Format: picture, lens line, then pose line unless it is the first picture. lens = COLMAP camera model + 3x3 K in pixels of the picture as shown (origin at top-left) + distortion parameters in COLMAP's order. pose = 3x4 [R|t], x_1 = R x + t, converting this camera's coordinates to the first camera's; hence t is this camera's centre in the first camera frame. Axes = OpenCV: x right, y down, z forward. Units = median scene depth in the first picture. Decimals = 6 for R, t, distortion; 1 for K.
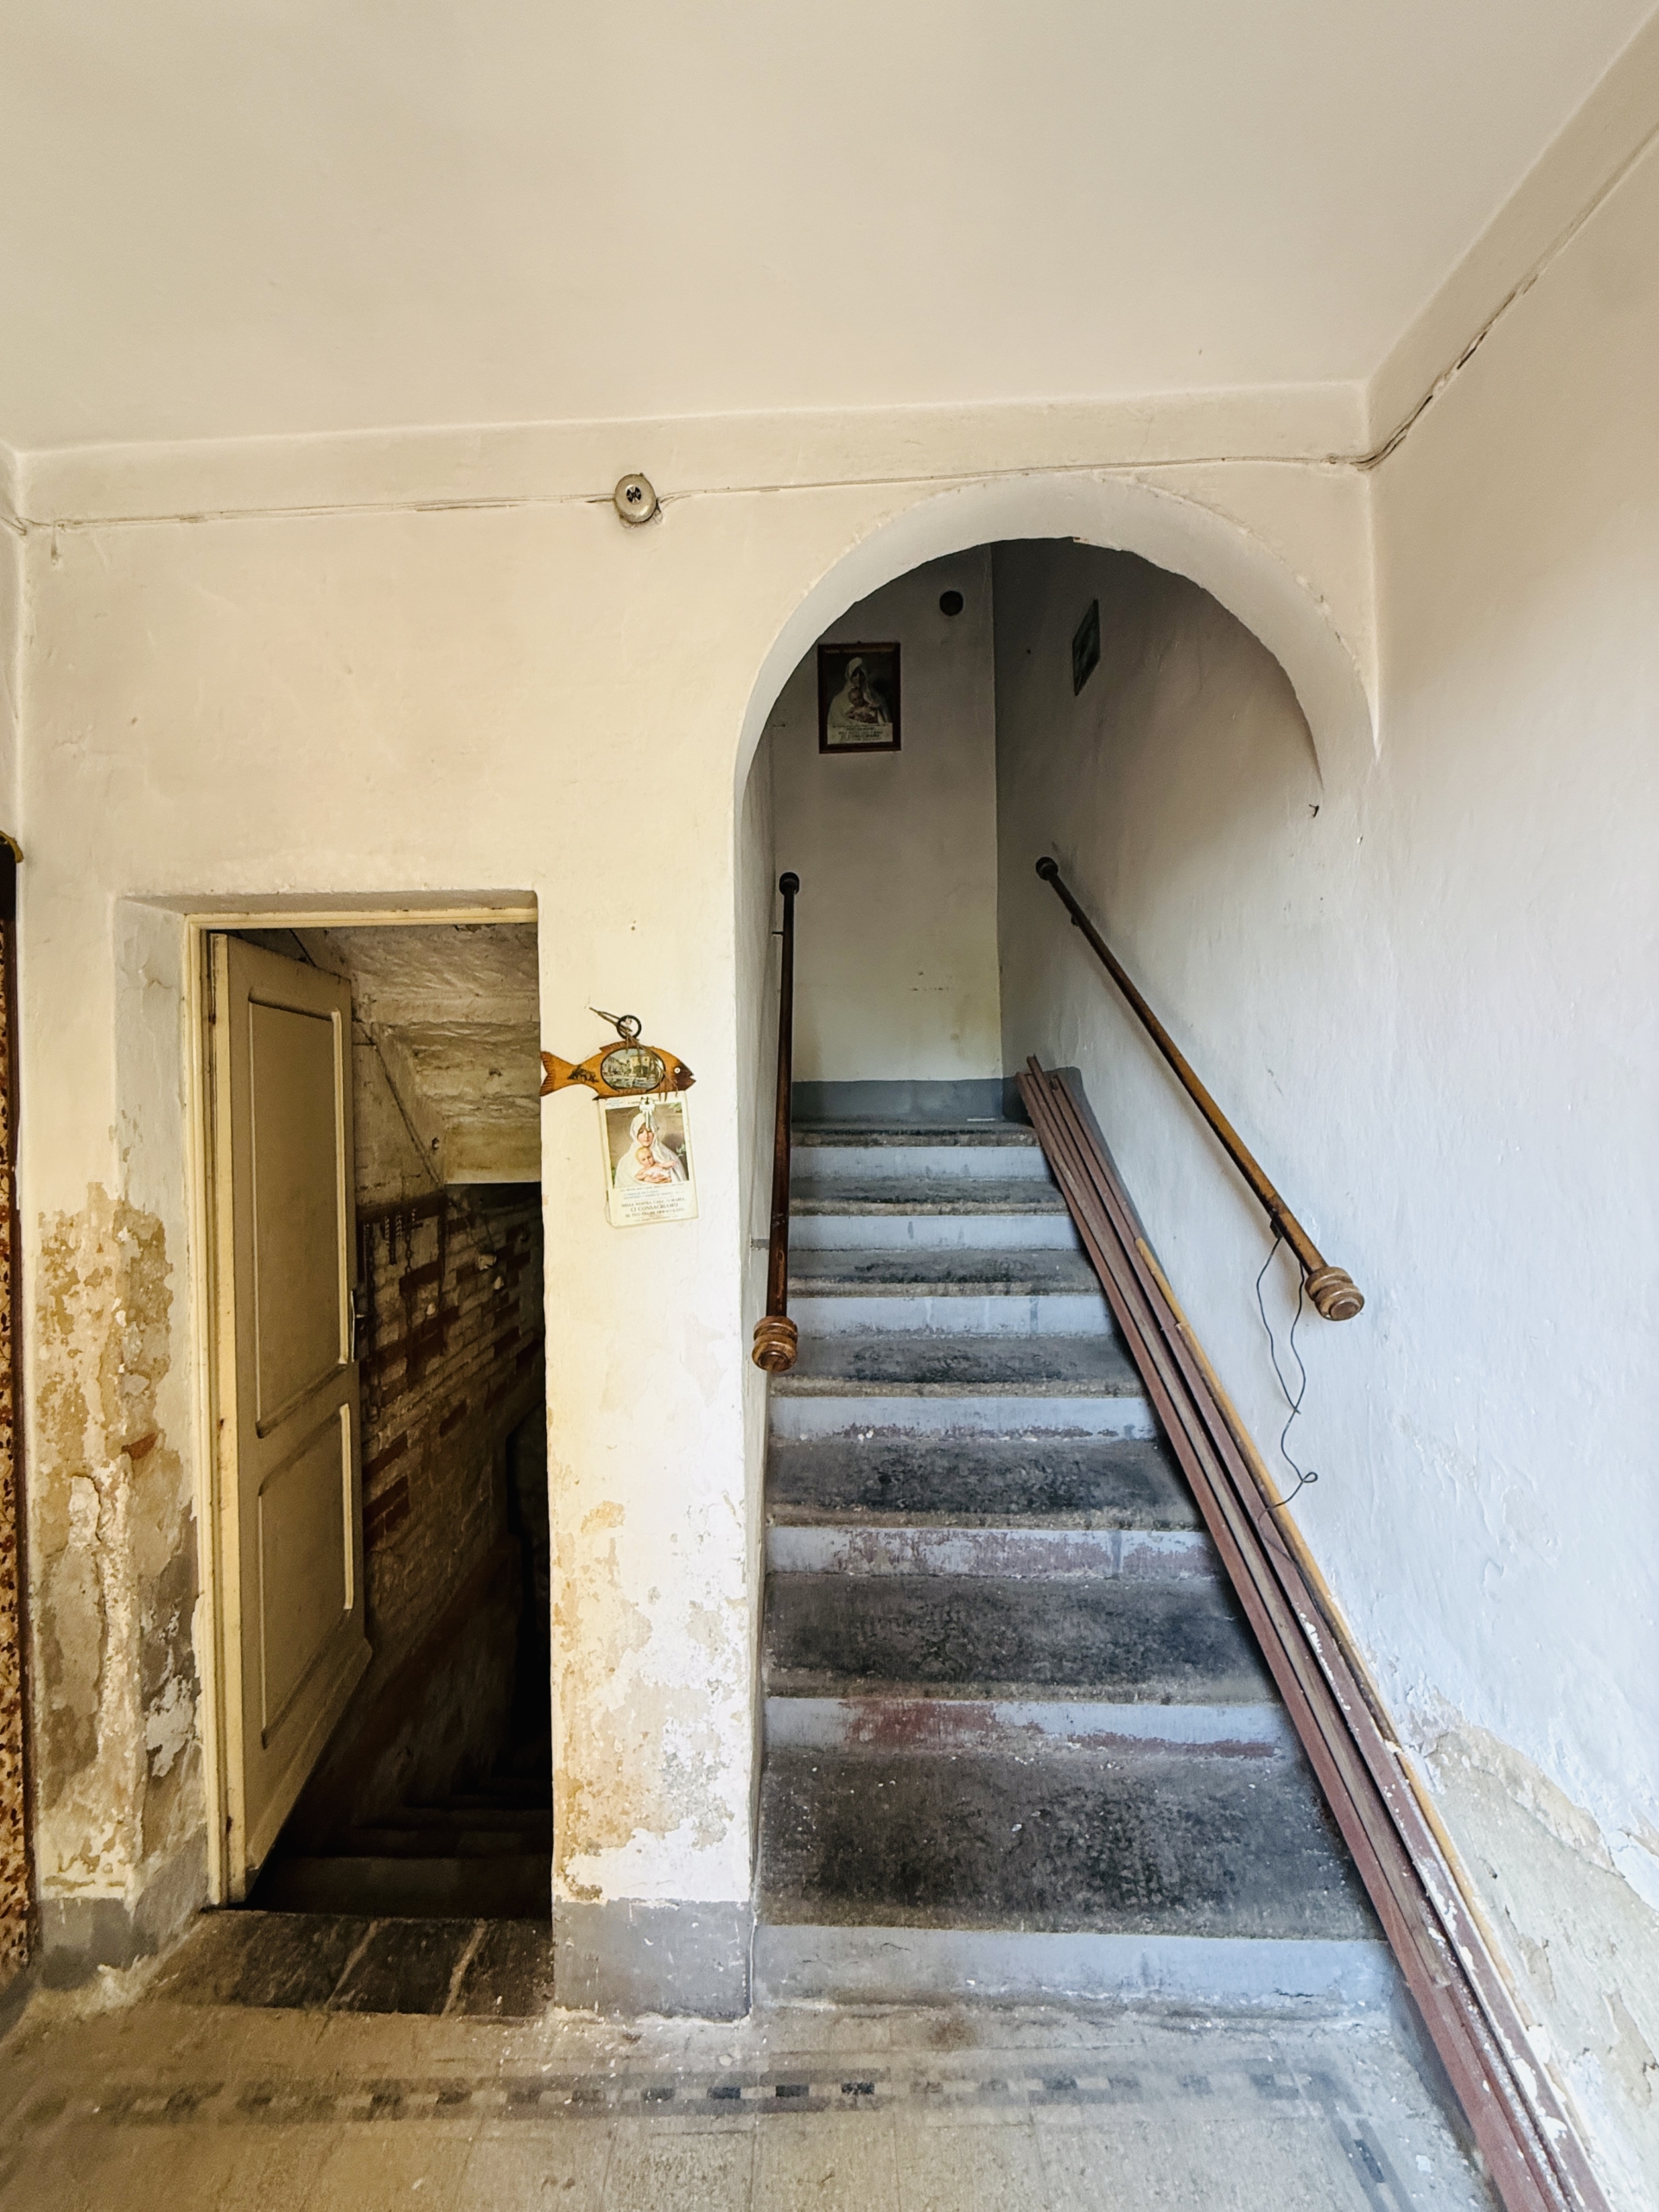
lens RADIAL K [[886.7, 0, 827.5], [0, 886.7, 1106.3], [0, 0, 1]] dist [-0.001563, 0.000257]
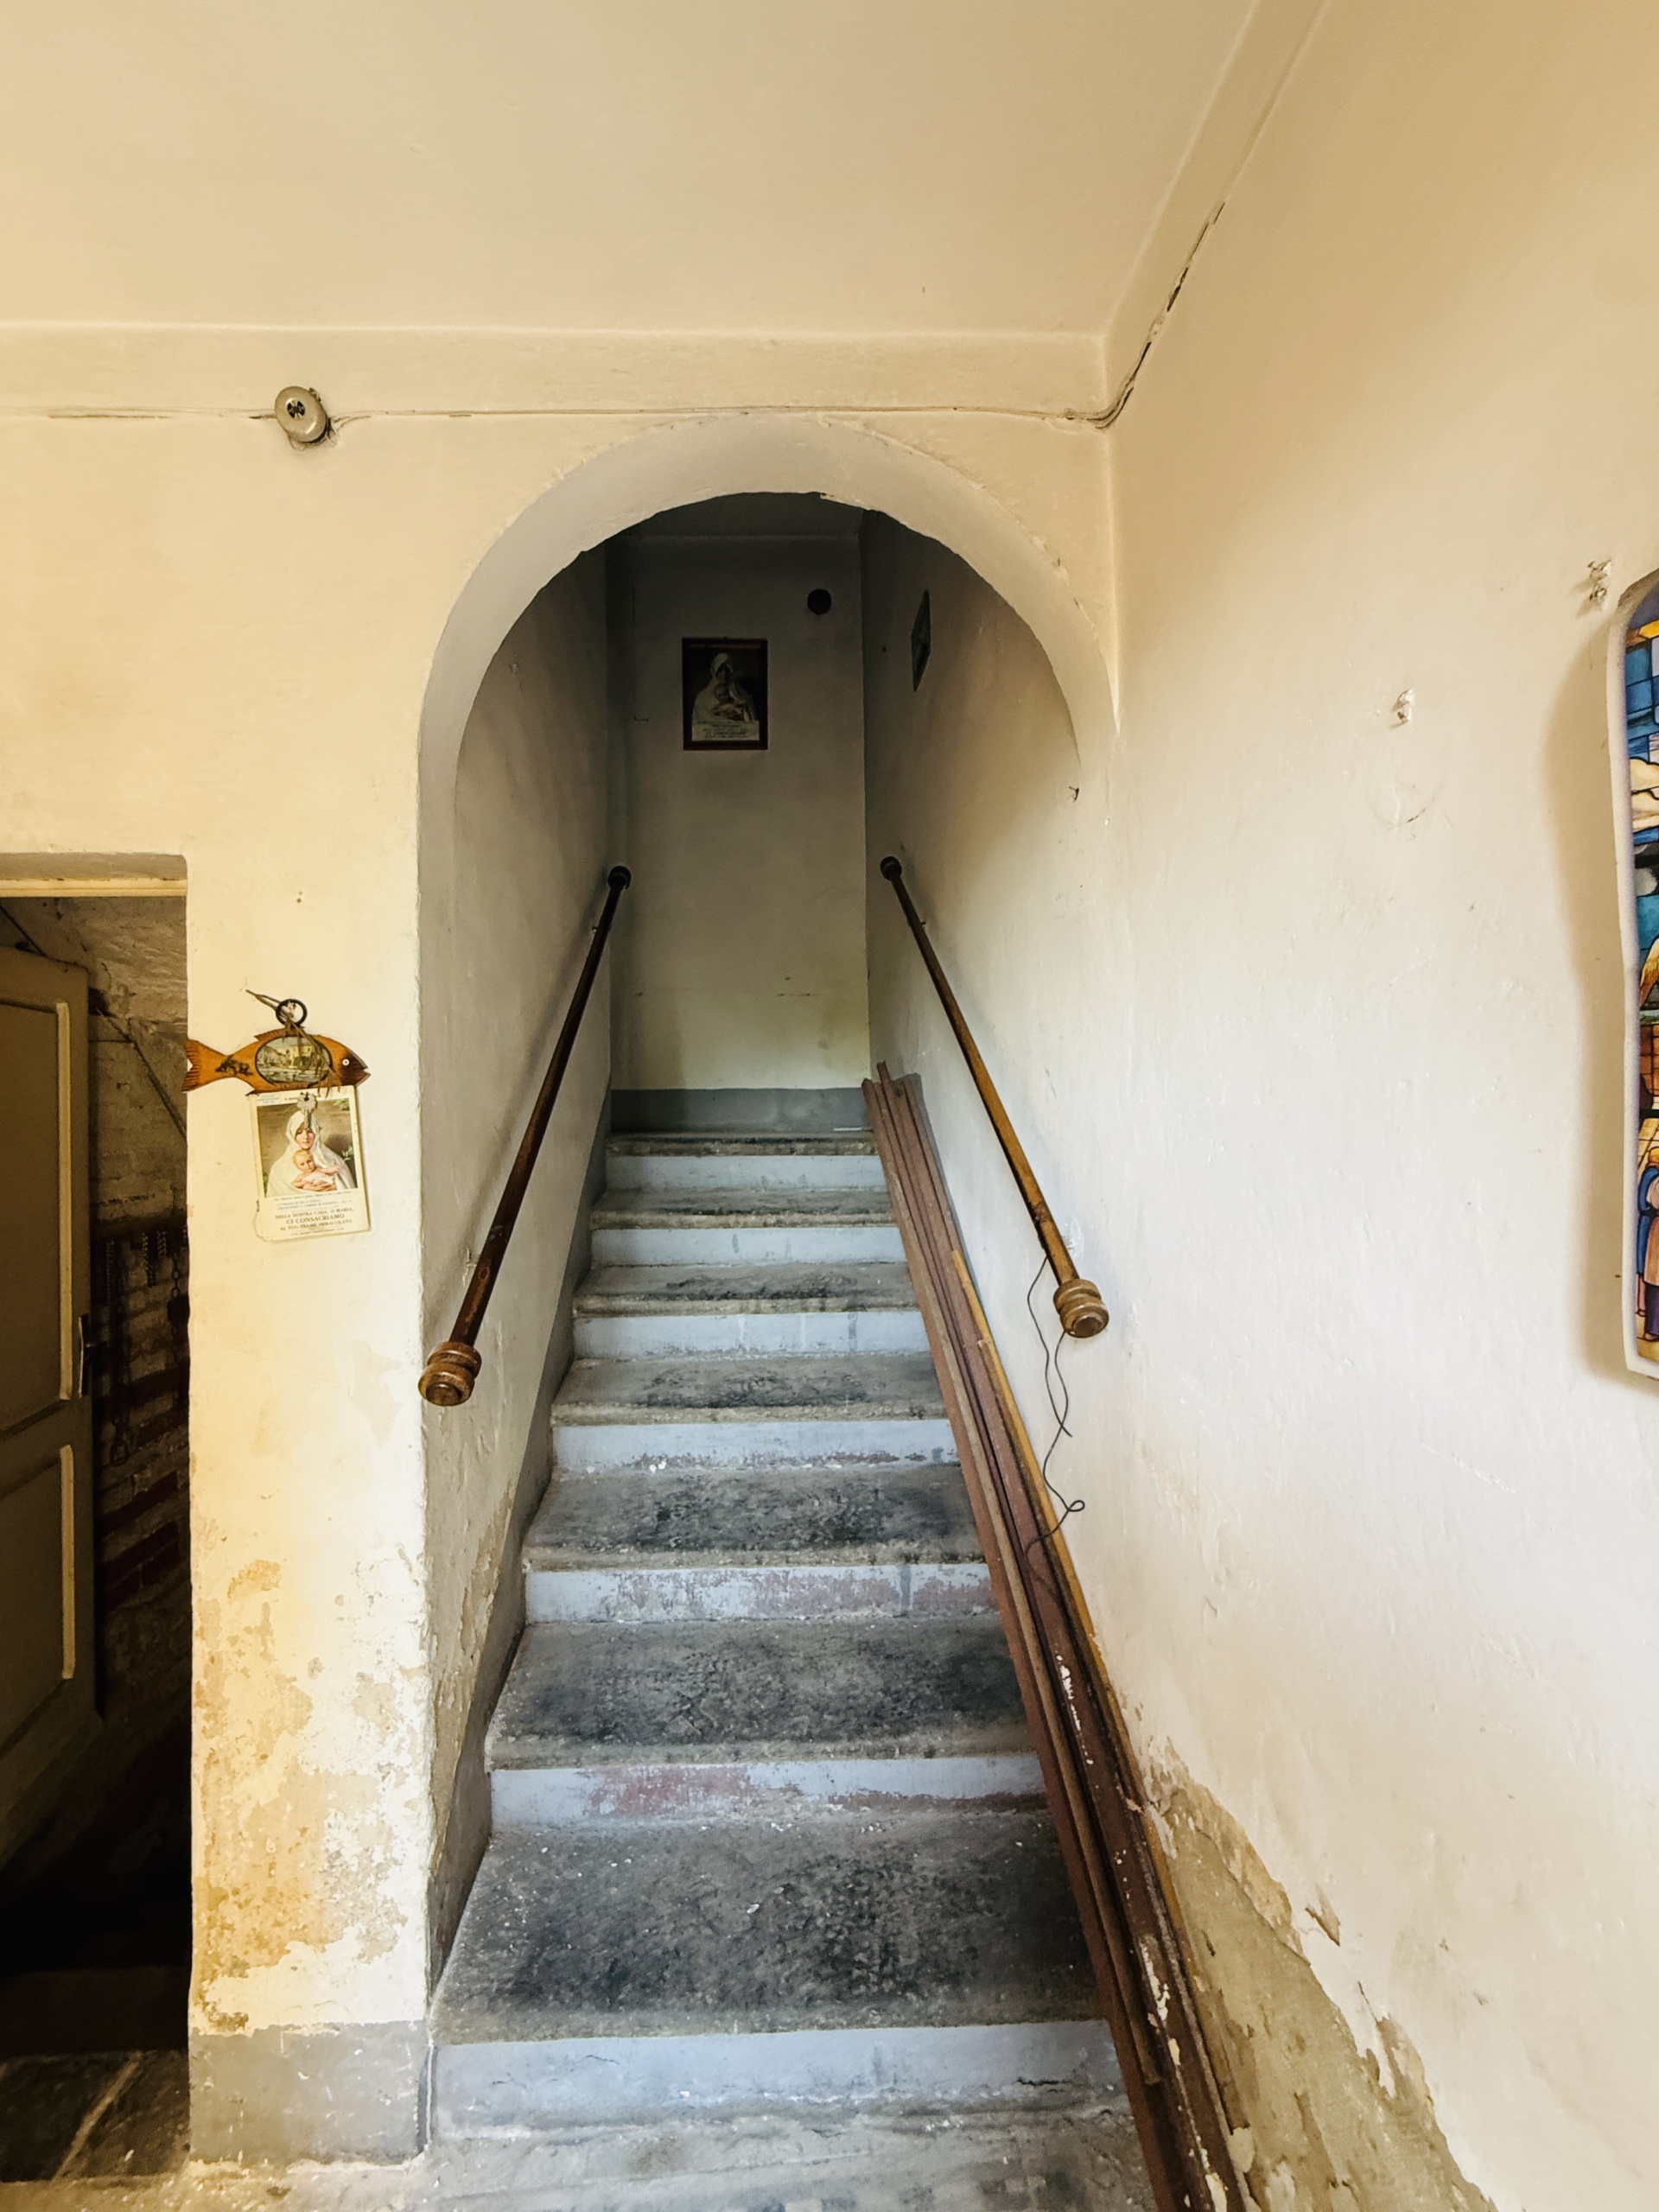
lens RADIAL K [[886.7, 0, 831.7], [0, 886.7, 1106.0], [0, 0, 1]] dist [-0.001563, 0.000257]
pose [[0.997442, 0.003140, 0.071410, 0.243220], [-0.001958, 0.999860, -0.016605, 0.016011], [-0.071452, 0.016422, 0.997309, 0.090699]]
